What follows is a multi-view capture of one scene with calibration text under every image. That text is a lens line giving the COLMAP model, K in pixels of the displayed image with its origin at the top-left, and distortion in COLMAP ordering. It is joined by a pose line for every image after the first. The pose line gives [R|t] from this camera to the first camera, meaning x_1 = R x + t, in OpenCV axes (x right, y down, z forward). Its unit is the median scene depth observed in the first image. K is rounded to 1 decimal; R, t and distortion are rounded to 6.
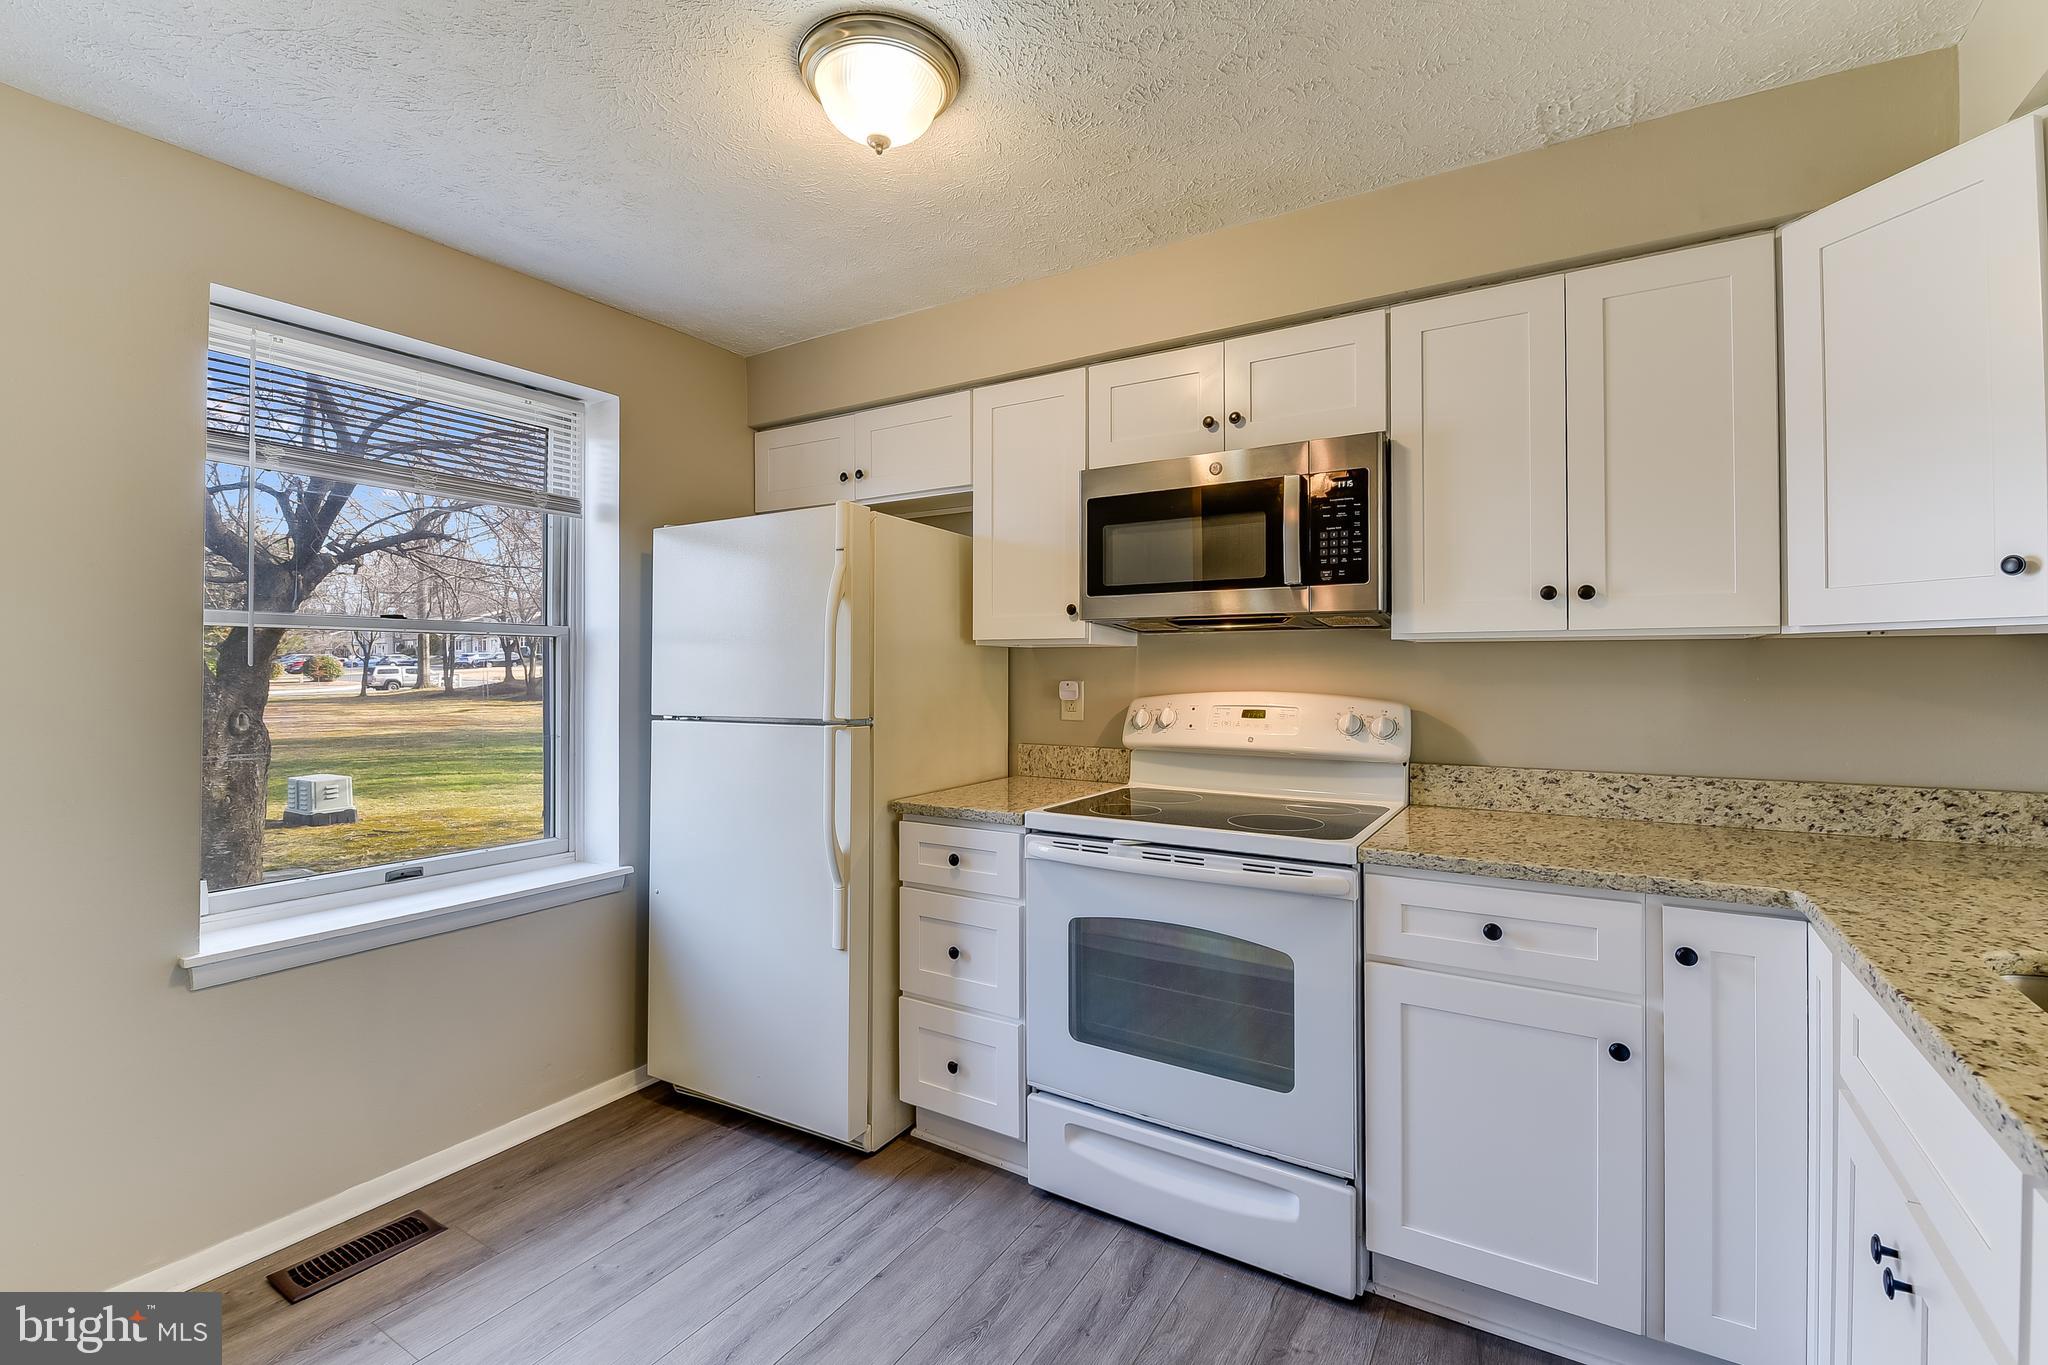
lens RADIAL K [[875.8, 0, 1033.5], [0, 875.8, 677.8], [0, 0, 1]] dist [0.001139, -0.000158]
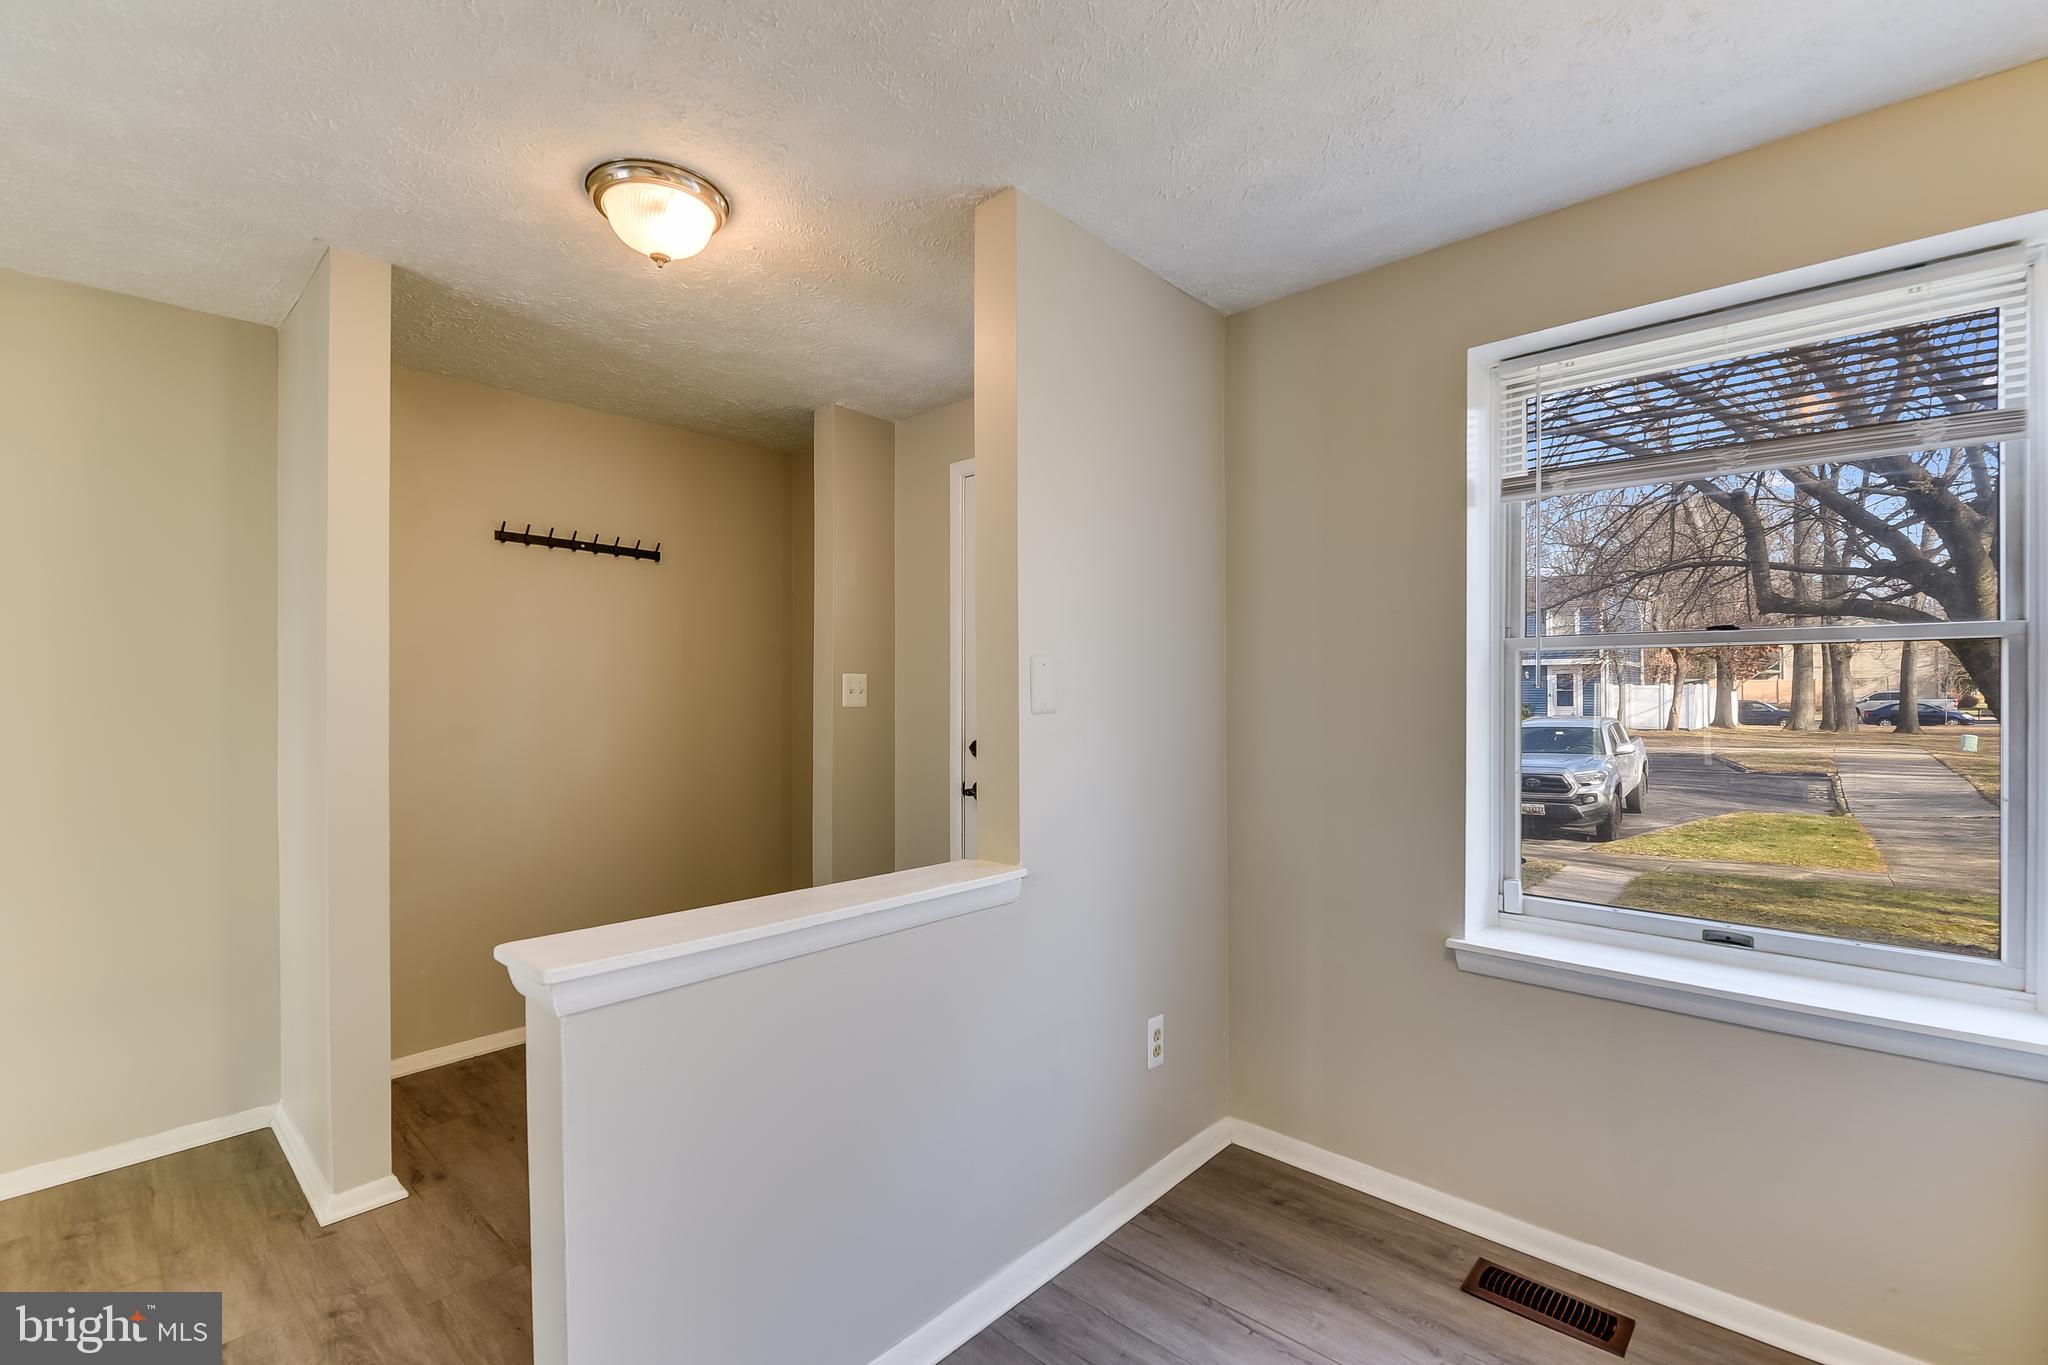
lens RADIAL K [[892.3, 0, 1023.9], [0, 892.3, 690.0], [0, 0, 1]] dist [0.001725, -0.008104]
pose [[-0.179677, 0.004136, -0.983717, 0.266065], [-0.008575, 0.999947, 0.005771, -0.011480], [0.983688, 0.009473, -0.179632, 0.577845]]
